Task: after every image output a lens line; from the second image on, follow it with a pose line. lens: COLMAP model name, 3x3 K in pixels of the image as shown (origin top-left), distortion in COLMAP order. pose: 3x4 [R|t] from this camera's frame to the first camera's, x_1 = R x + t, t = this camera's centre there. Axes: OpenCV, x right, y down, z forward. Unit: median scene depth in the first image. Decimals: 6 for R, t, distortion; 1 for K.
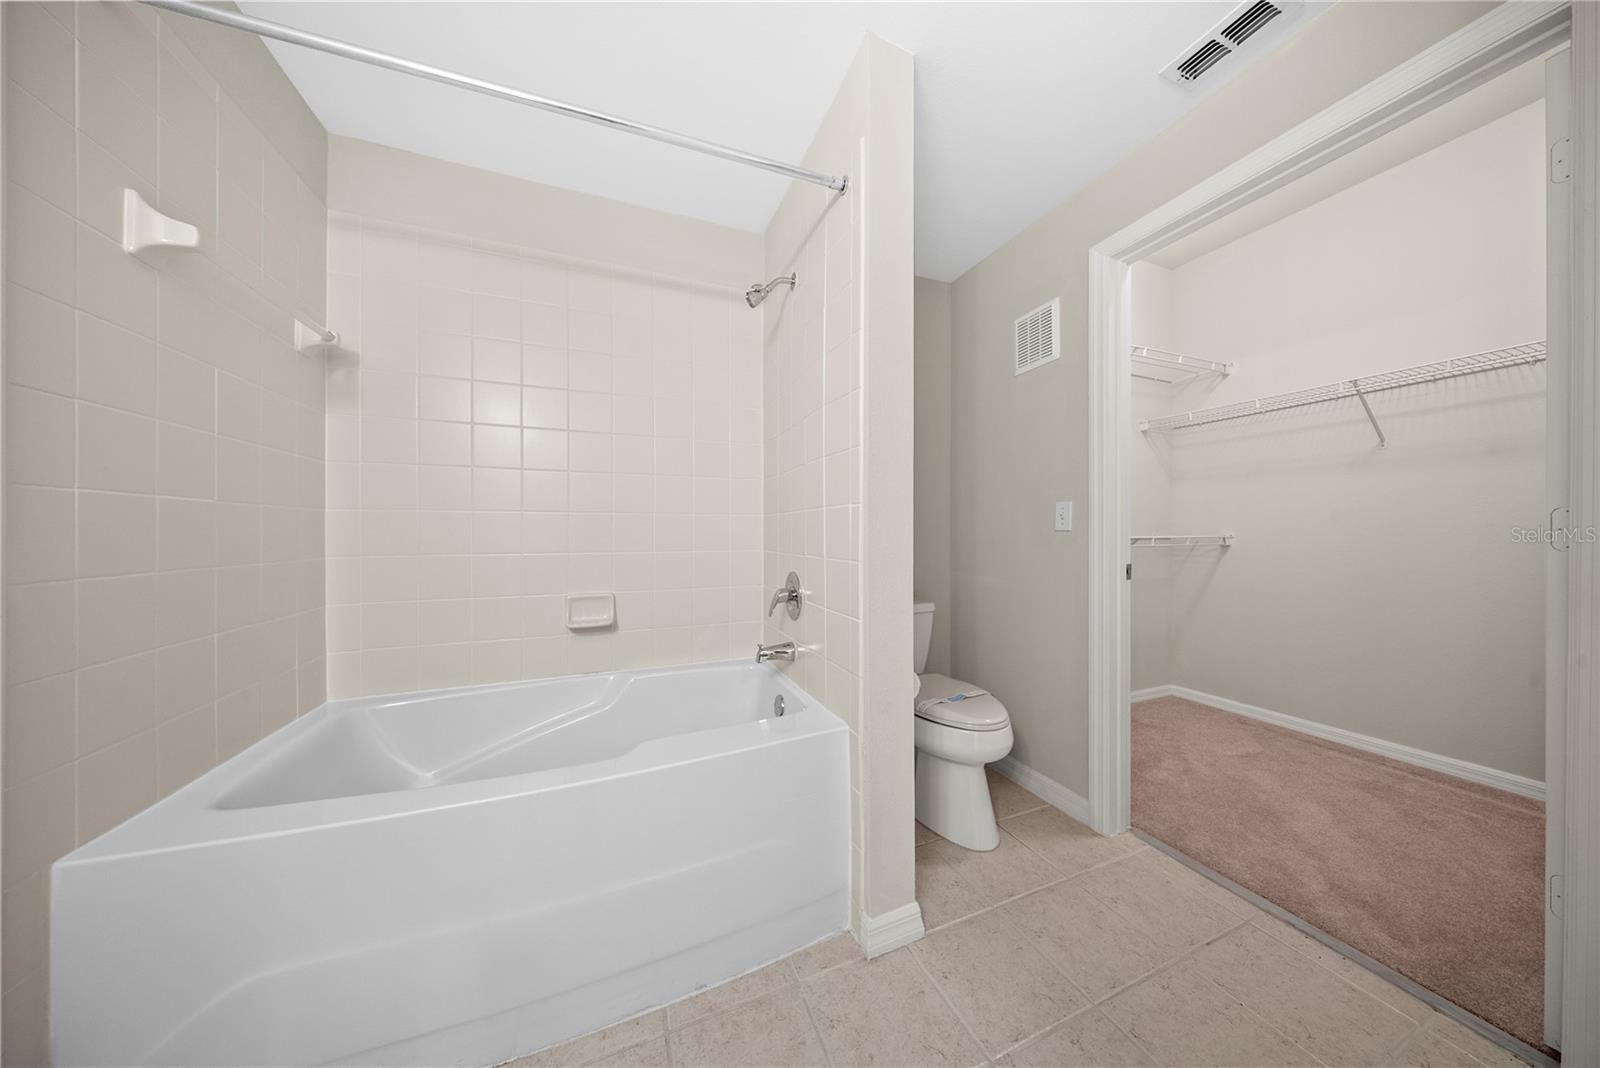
lens RADIAL K [[468.2, 0, 800.0], [0, 468.2, 534.0], [0, 0, 1]] dist [0.001425, -0.001303]
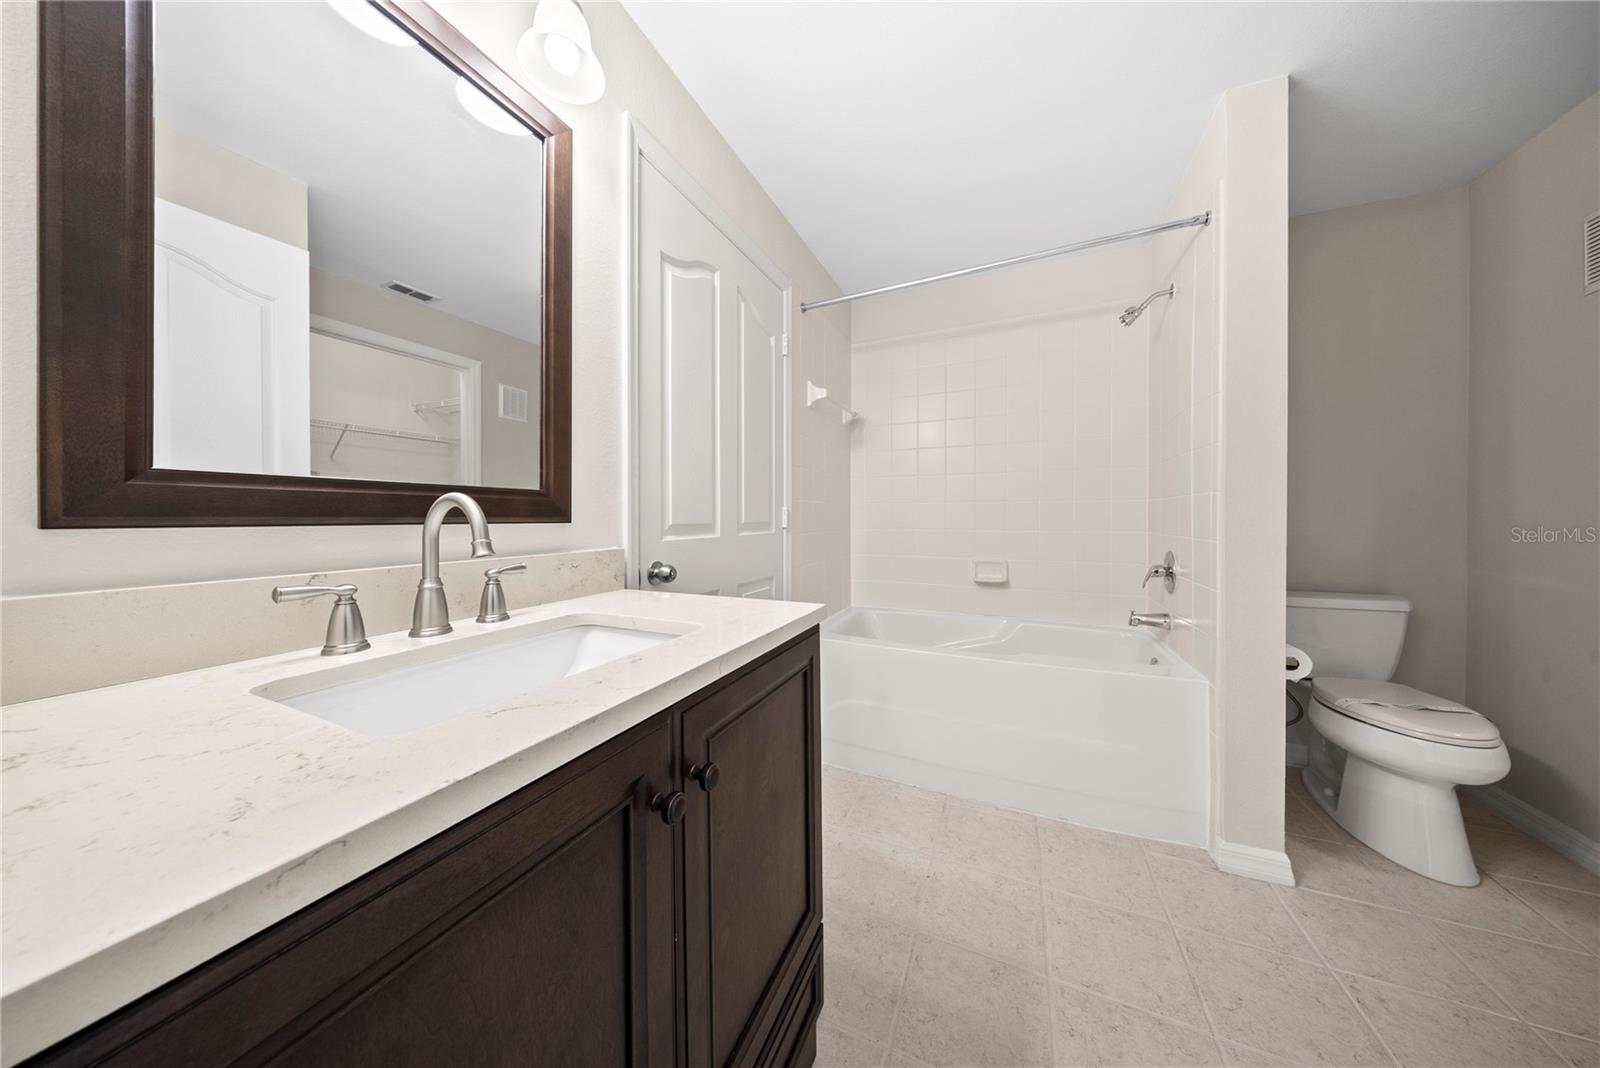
lens RADIAL K [[485.3, 0, 778.0], [0, 485.3, 520.0], [0, 0, 1]] dist [0.000230, -0.001558]
pose [[0.675499, 0.005941, -0.737337, 0.211559], [0.000312, 0.999965, 0.008343, -0.003237], [0.737361, -0.005866, 0.675473, -0.486011]]
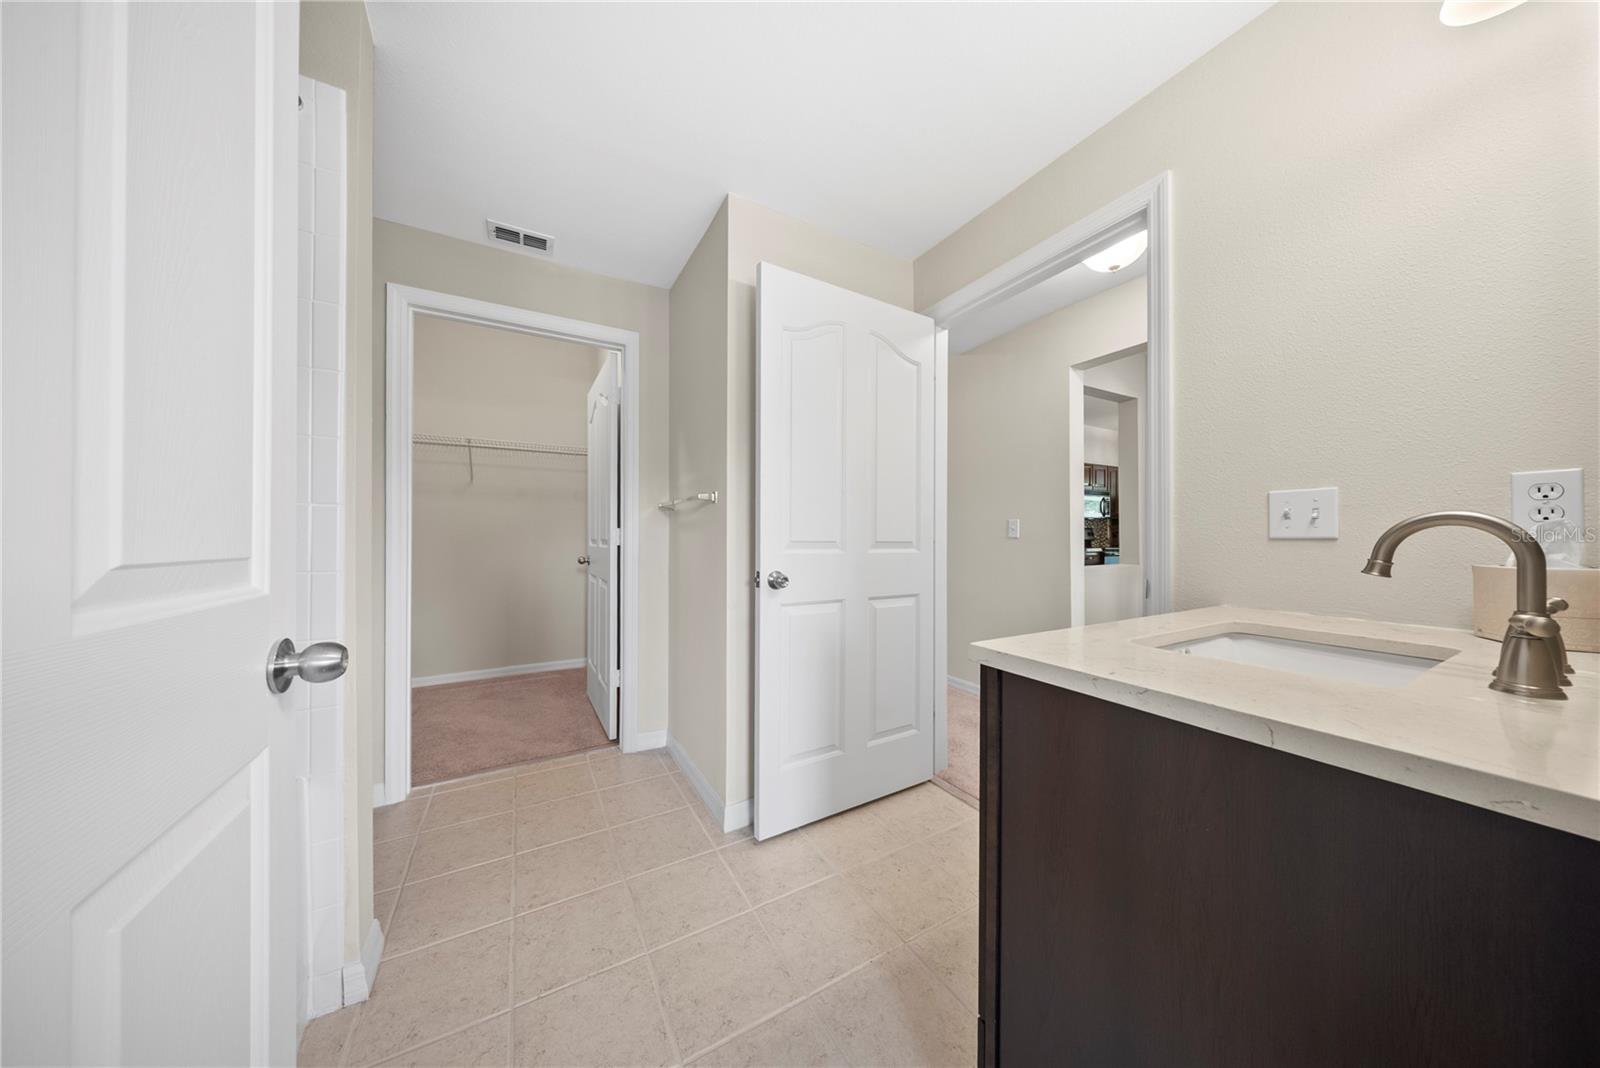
lens RADIAL K [[468.2, 0, 800.0], [0, 468.2, 534.0], [0, 0, 1]] dist [0.001425, -0.001303]
pose [[-0.144925, 0.005994, 0.989425, -0.647516], [-0.000016, 0.999982, -0.006060, -0.005850], [-0.989443, -0.000894, -0.144922, 0.207670]]
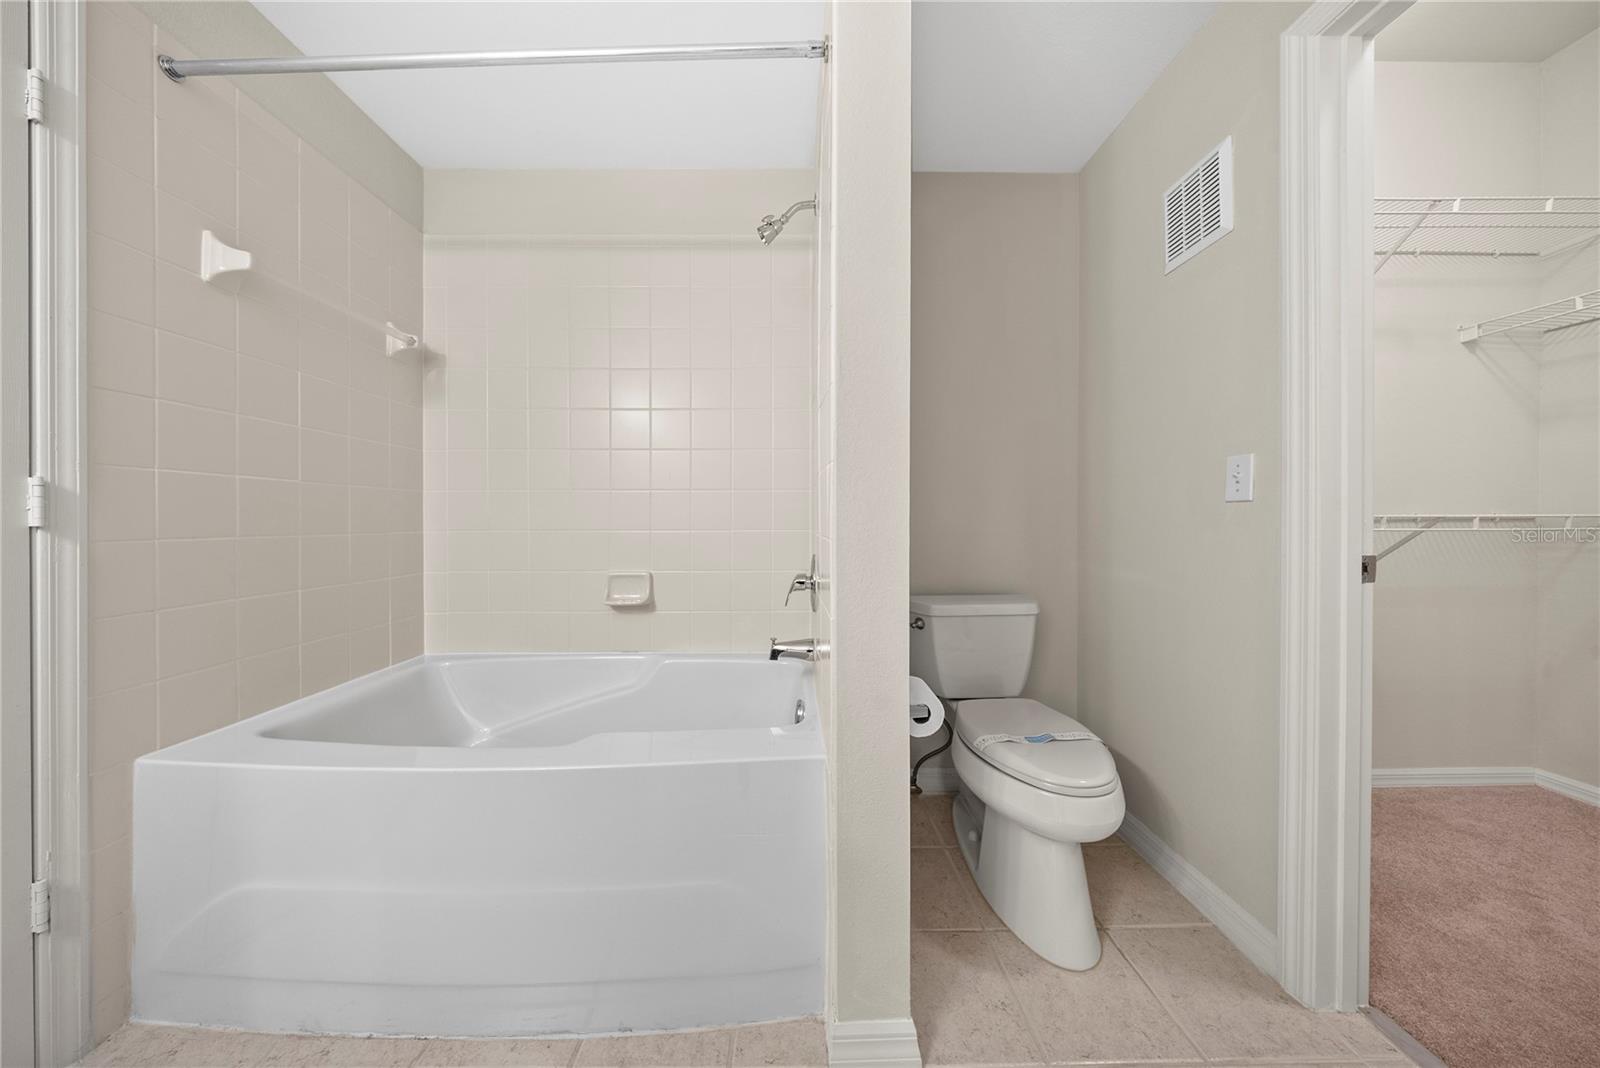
lens RADIAL K [[476.6, 0, 798.1], [0, 476.6, 523.5], [0, 0, 1]] dist [-0.003751, 0.000134]
pose [[0.931809, 0.000878, -0.362948, 0.267952], [0.000313, 0.999995, 0.003223, 0.023491], [0.362949, -0.003117, 0.931804, 0.205228]]
